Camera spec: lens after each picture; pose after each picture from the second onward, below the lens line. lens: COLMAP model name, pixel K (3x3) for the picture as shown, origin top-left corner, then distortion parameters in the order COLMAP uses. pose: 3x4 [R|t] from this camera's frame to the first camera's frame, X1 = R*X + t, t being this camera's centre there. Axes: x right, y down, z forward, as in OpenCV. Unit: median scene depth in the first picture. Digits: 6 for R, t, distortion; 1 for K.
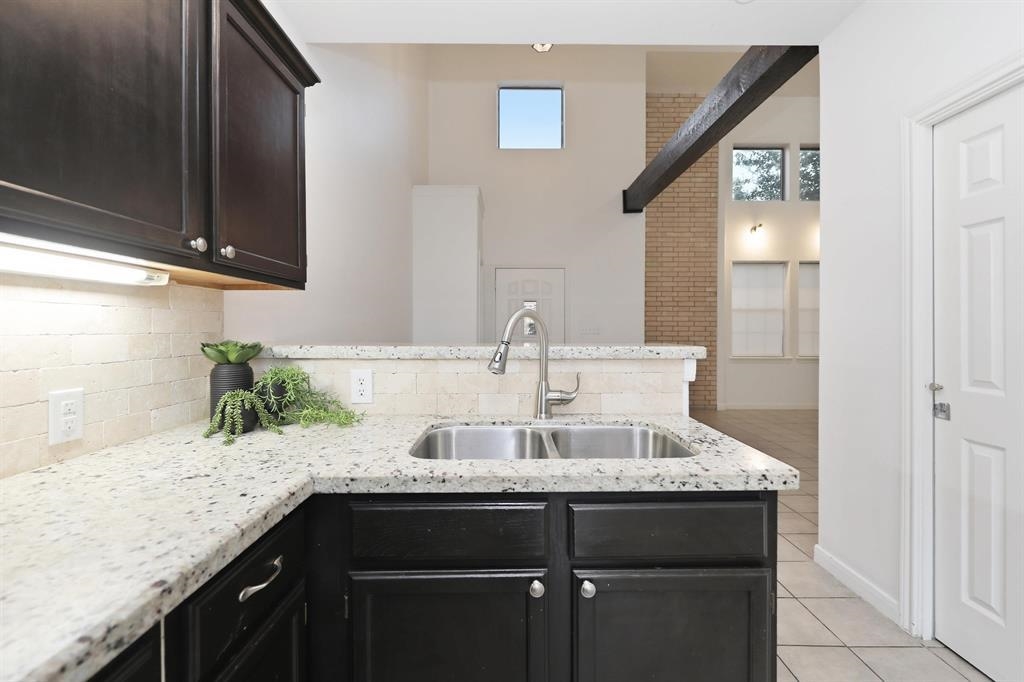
lens RADIAL K [[449.7, 0, 512.7], [0, 449.7, 331.2], [0, 0, 1]] dist [0.001898, -0.000083]
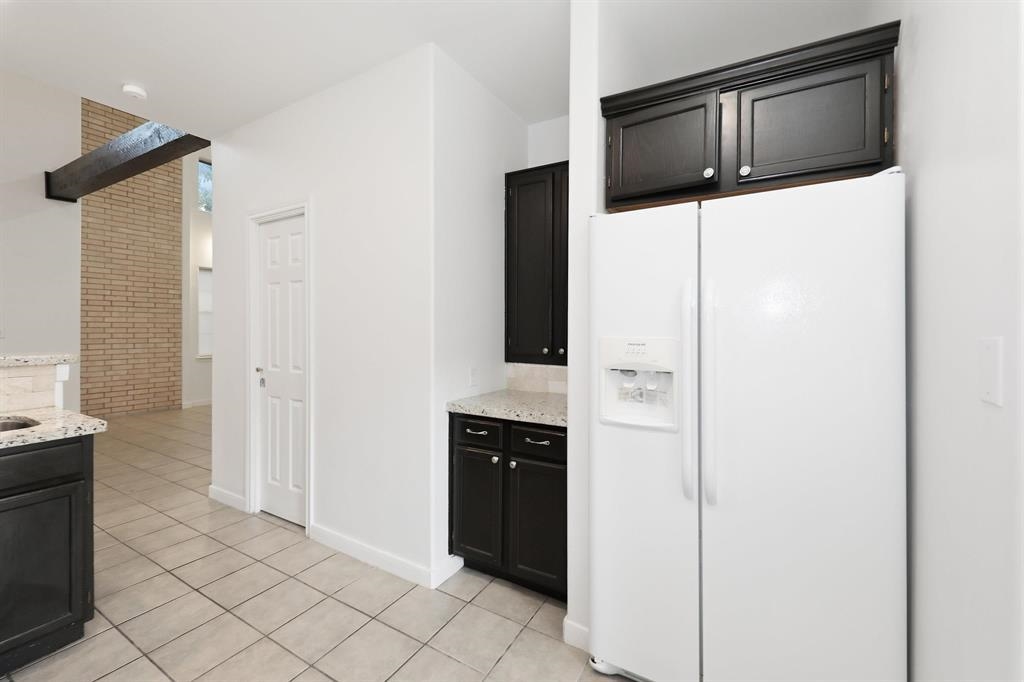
lens RADIAL K [[426.7, 0, 513.0], [0, 426.7, 330.6], [0, 0, 1]] dist [0.000690, -0.000295]
pose [[0.510812, -0.004193, 0.859682, -0.002295], [0.000681, 0.999990, 0.004473, -0.008540], [-0.859692, -0.001700, 0.510809, -0.161732]]
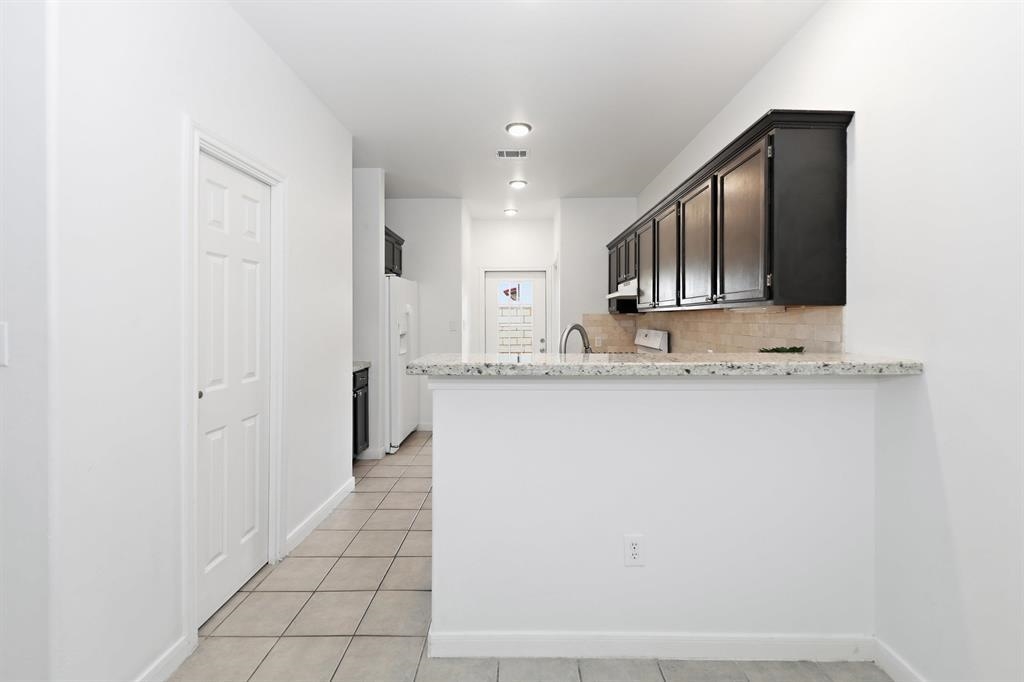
lens RADIAL K [[444.6, 0, 512.0], [0, 444.6, 341.0], [0, 0, 1]] dist [0.000350, -0.000399]
pose [[-0.999582, -0.001180, 0.028881, 0.035079], [0.000704, 0.997875, 0.065151, -0.015605], [-0.028896, 0.065144, -0.997457, 0.433974]]
